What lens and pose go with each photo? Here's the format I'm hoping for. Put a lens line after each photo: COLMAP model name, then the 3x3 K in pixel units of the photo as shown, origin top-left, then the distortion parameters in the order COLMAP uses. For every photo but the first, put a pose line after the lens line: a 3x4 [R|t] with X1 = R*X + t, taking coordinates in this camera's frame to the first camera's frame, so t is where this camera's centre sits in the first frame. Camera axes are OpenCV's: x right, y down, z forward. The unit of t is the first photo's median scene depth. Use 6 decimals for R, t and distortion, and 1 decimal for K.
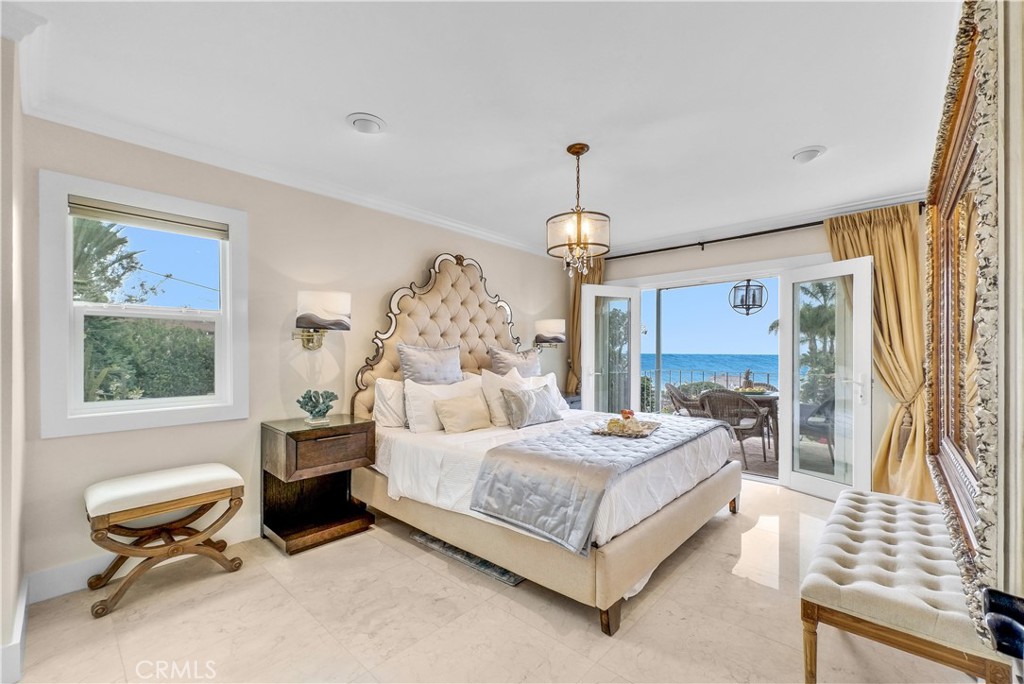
lens RADIAL K [[418.4, 0, 514.3], [0, 418.4, 361.5], [0, 0, 1]] dist [-0.003469, -0.002138]
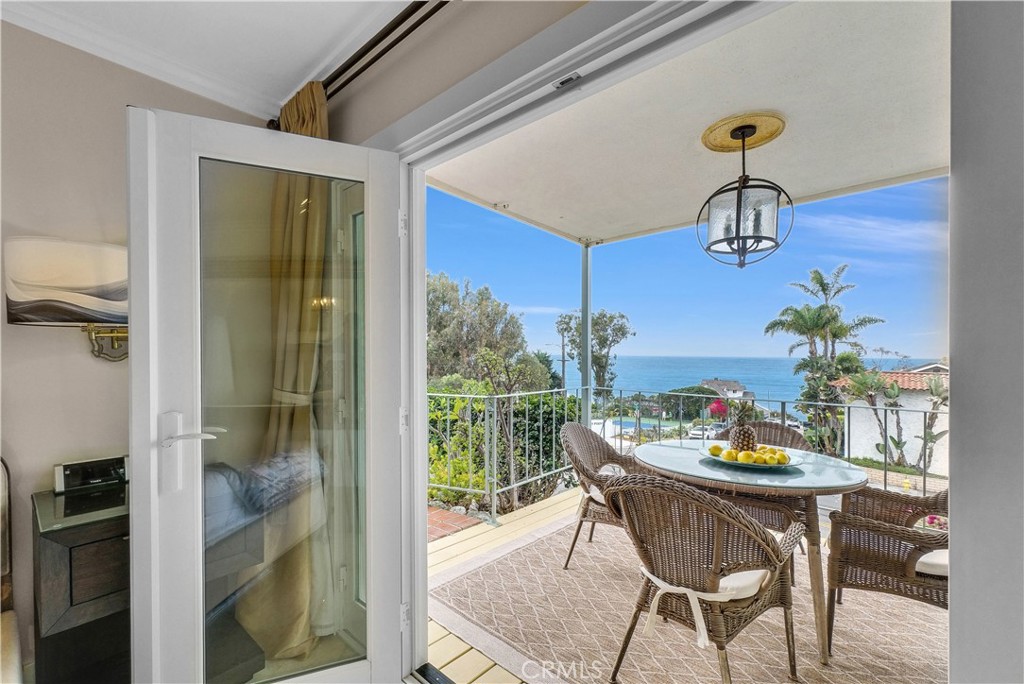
lens RADIAL K [[418.4, 0, 512.0], [0, 418.4, 356.2], [0, 0, 1]] dist [-0.003469, -0.002138]
pose [[0.999944, 0.007741, 0.007251, 0.057157], [-0.007617, 0.999826, -0.017038, -0.002811], [-0.007382, 0.016982, 0.999829, 0.102524]]
